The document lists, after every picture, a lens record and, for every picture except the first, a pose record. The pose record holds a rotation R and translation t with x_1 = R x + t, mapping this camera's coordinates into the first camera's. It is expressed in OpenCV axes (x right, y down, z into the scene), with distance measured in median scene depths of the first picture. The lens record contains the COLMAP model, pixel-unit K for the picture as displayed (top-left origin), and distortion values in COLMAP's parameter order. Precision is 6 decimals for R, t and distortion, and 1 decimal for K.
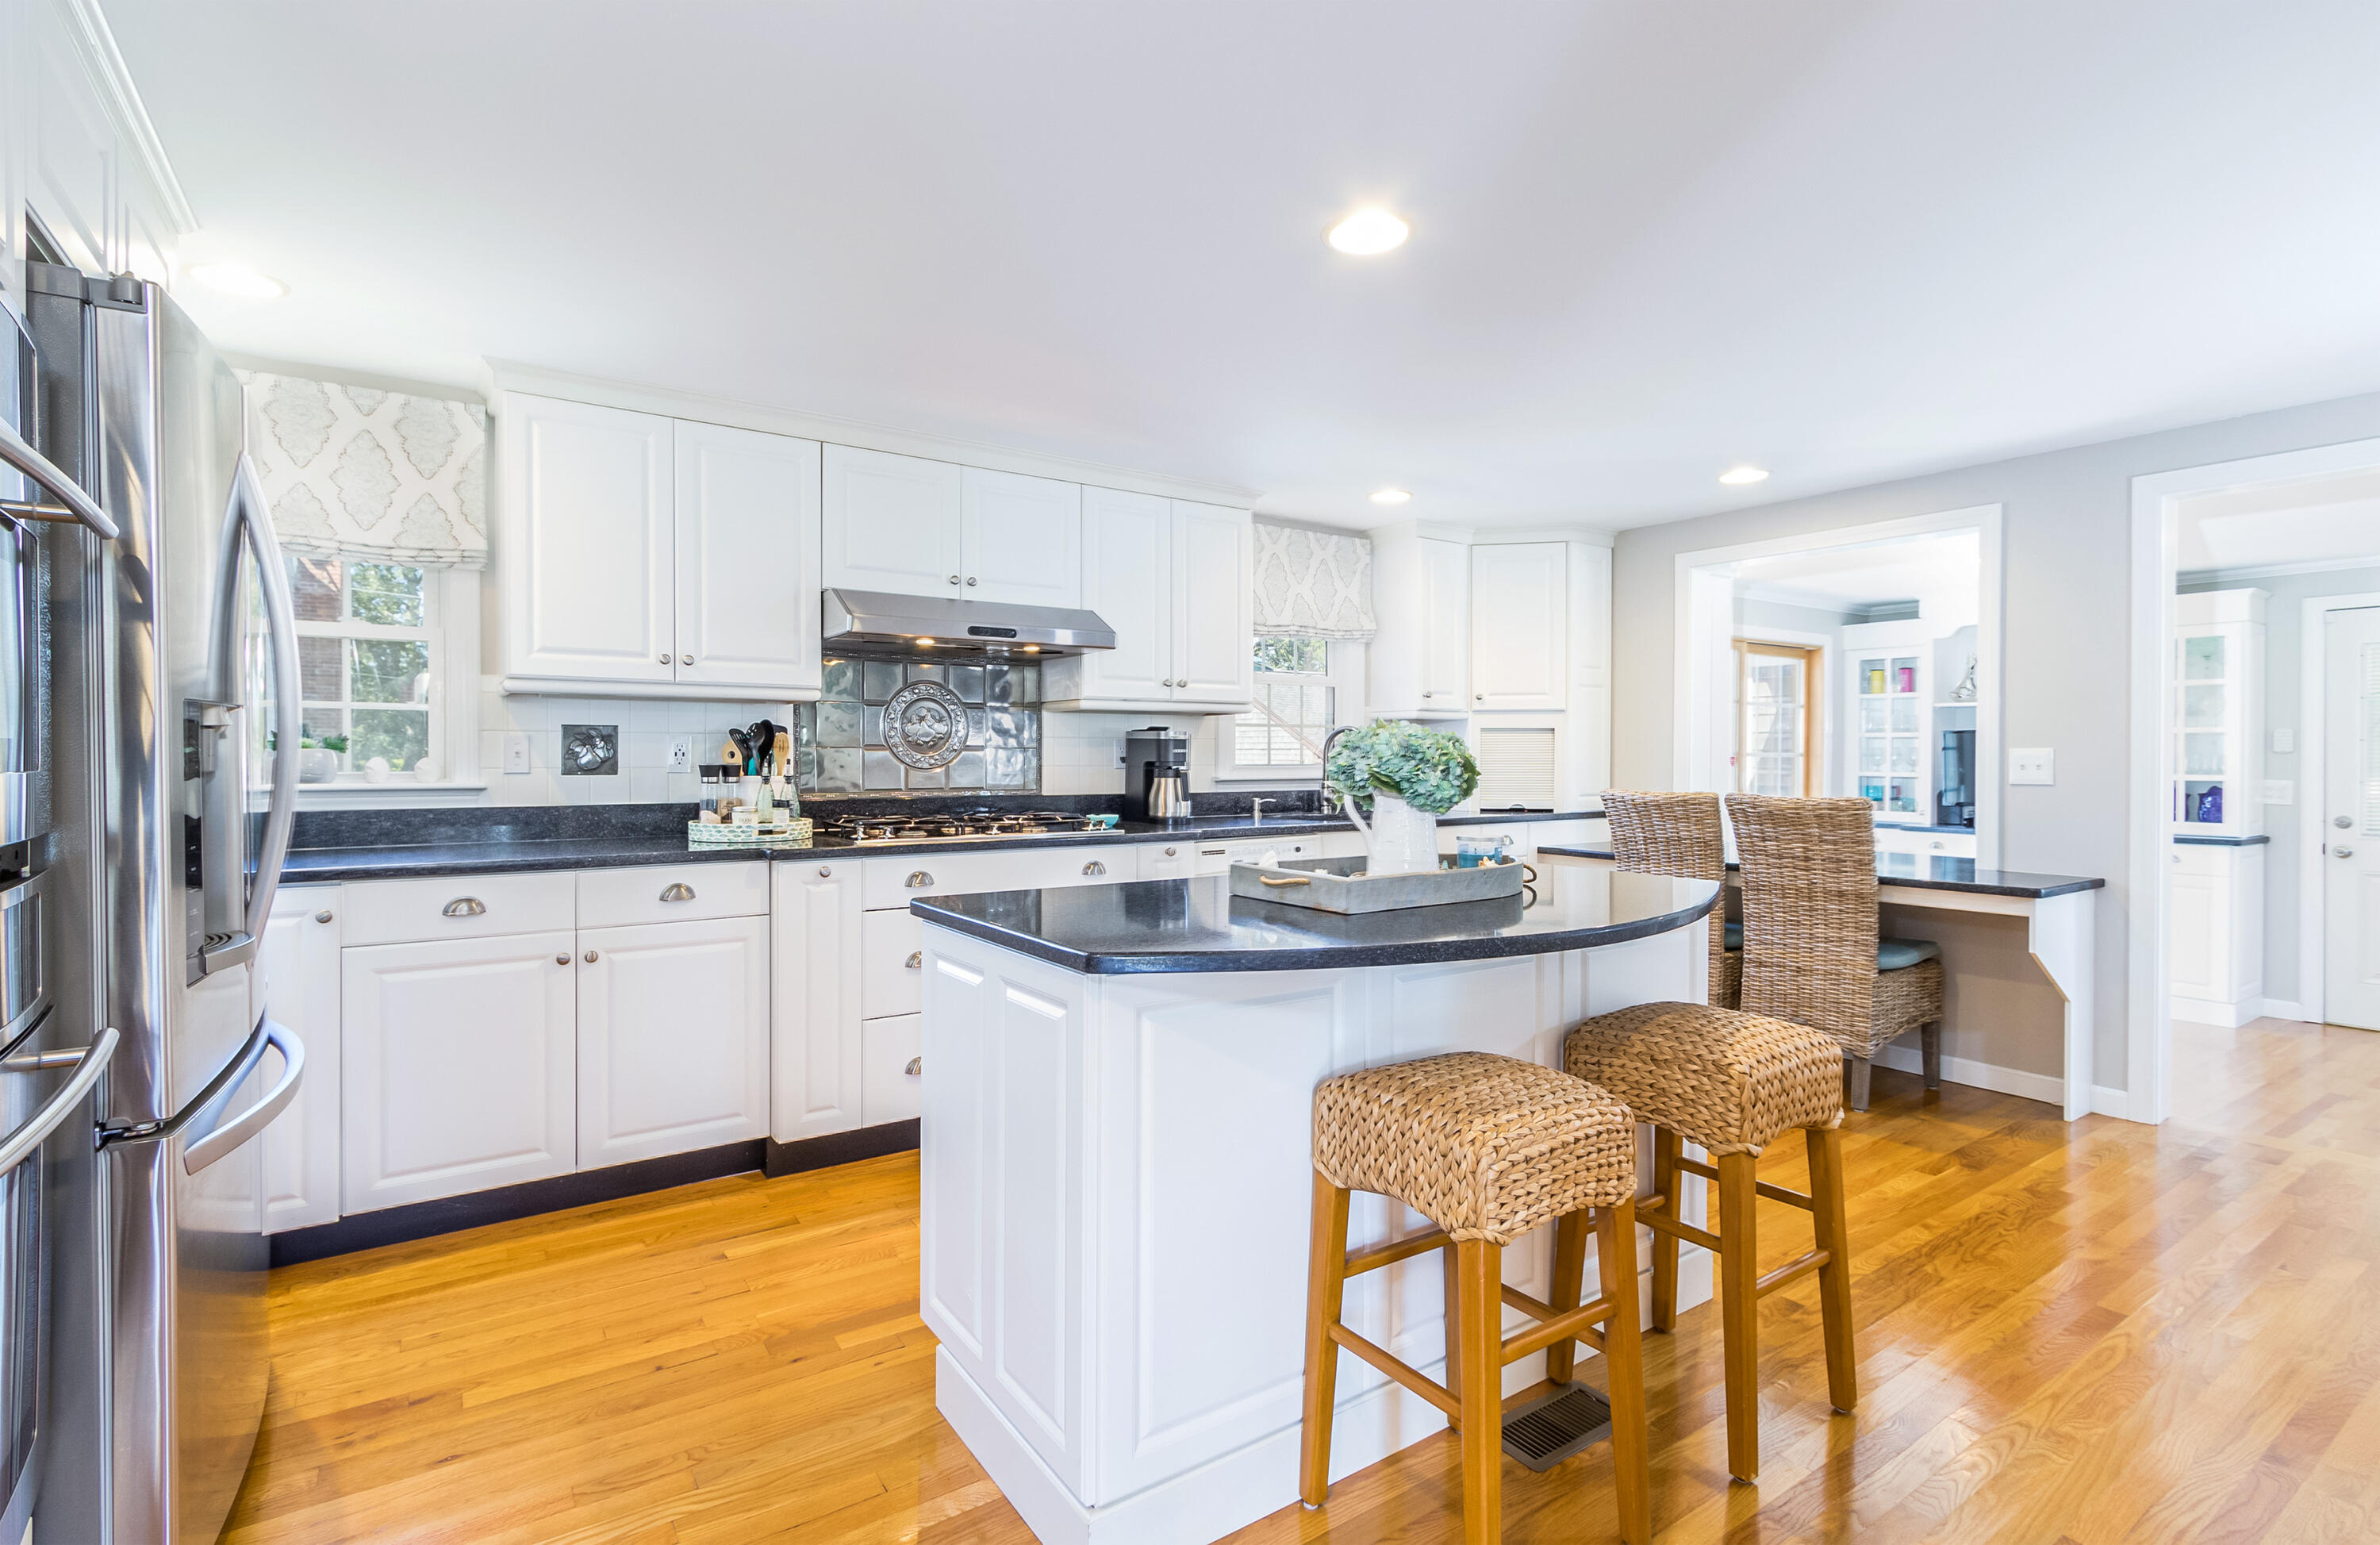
lens RADIAL K [[1101.4, 0, 1173.4], [0, 1101.4, 748.4], [0, 0, 1]] dist [0.002831, -0.000212]
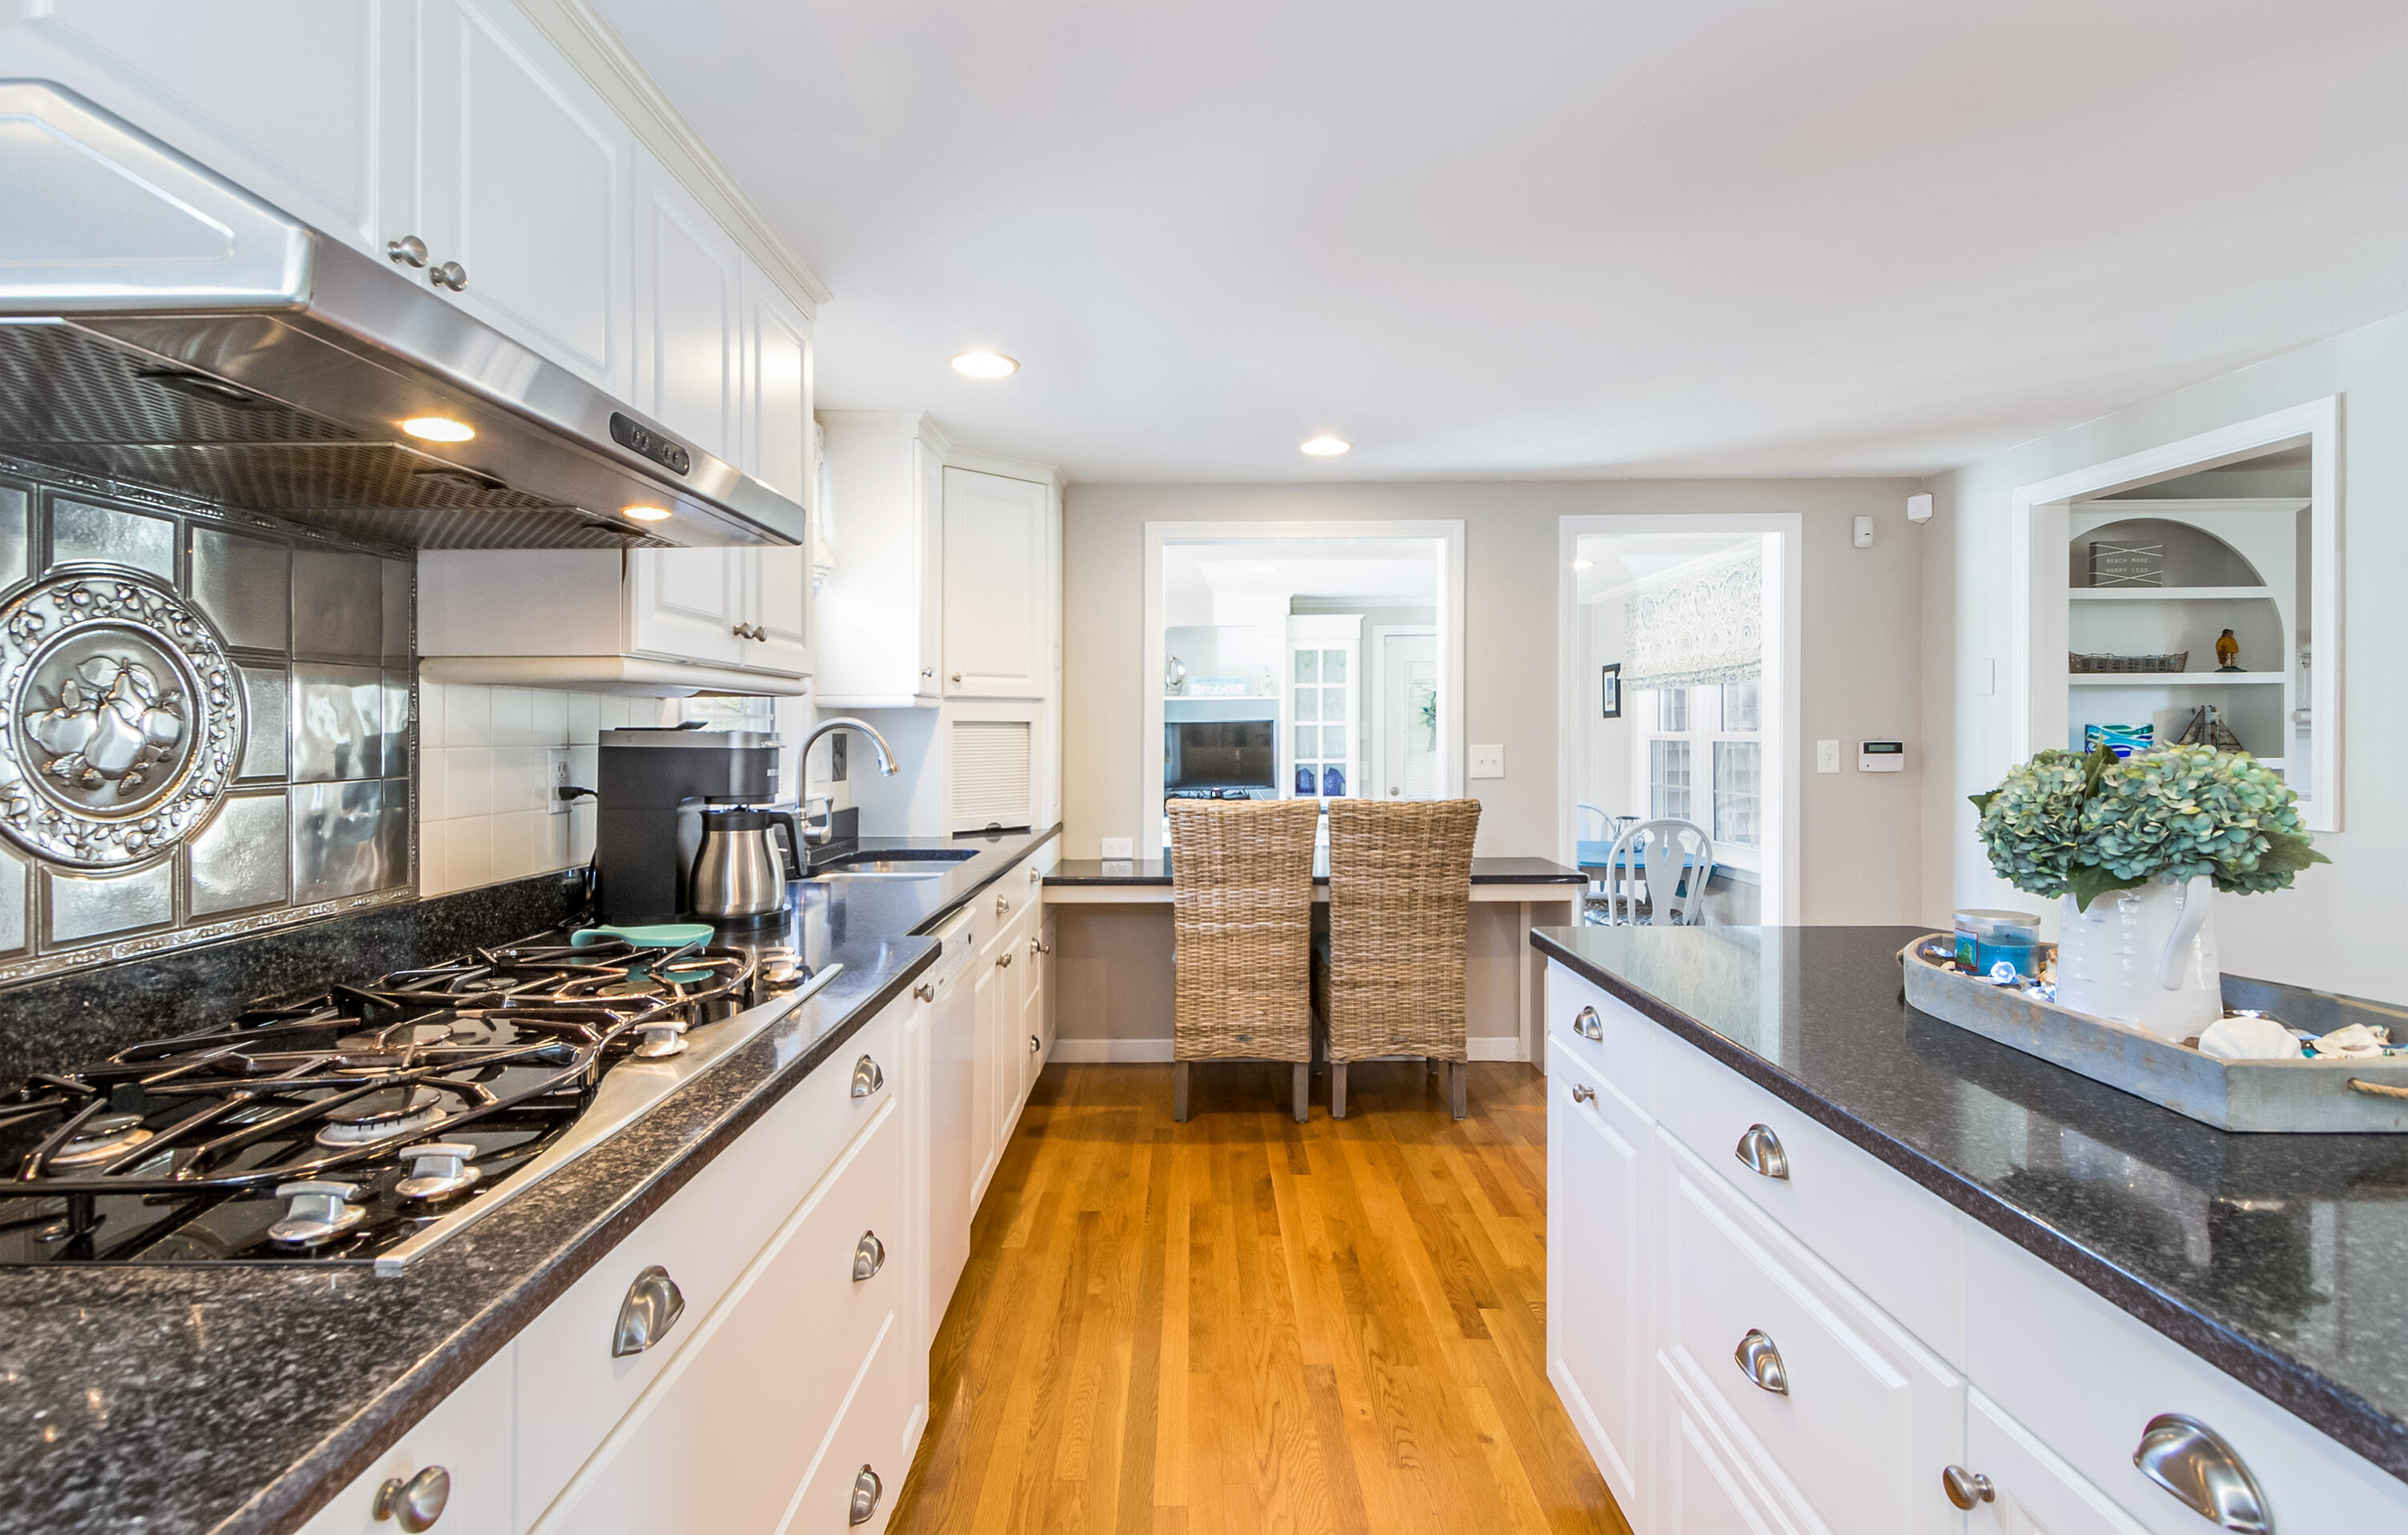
lens RADIAL K [[1114.3, 0, 1191.7], [0, 1114.3, 743.9], [0, 0, 1]] dist [0.002831, -0.000212]
pose [[0.563025, -0.013360, 0.826332, -0.304217], [0.002450, 0.999892, 0.014497, -0.017535], [-0.826436, -0.006138, 0.562997, 0.592245]]
